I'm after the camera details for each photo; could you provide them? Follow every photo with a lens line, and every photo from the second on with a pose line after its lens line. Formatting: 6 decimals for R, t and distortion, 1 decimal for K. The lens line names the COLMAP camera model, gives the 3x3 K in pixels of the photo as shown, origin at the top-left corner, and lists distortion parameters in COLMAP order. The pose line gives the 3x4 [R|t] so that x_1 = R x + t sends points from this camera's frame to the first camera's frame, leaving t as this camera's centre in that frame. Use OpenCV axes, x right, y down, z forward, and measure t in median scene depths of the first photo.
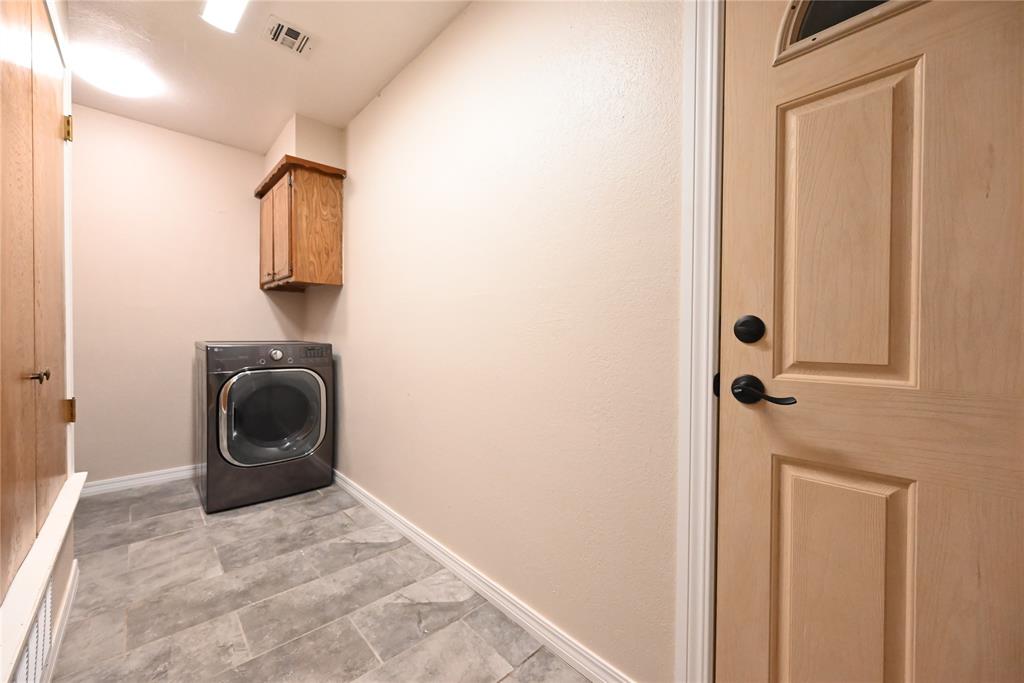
lens RADIAL K [[407.3, 0, 515.9], [0, 407.3, 340.3], [0, 0, 1]] dist [-0.001892, -0.000472]
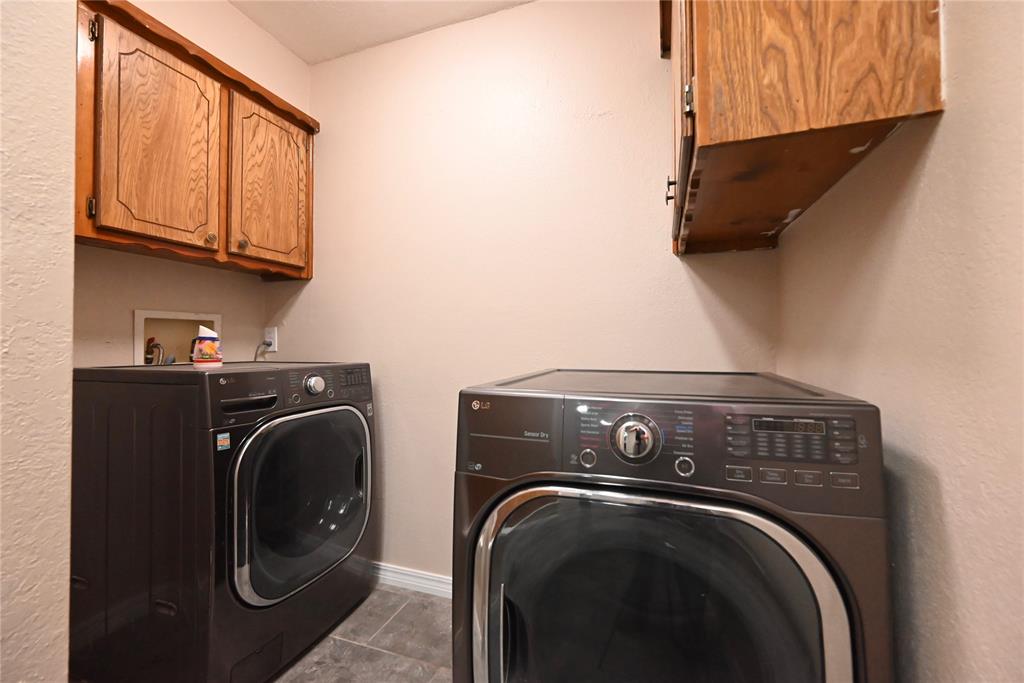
lens RADIAL K [[407.3, 0, 519.3], [0, 407.3, 344.7], [0, 0, 1]] dist [-0.001892, -0.000472]
pose [[0.438680, -0.020084, -0.898419, -0.342371], [-0.005094, 0.999679, -0.024834, -0.016606], [0.898629, 0.015471, 0.438437, 0.733461]]
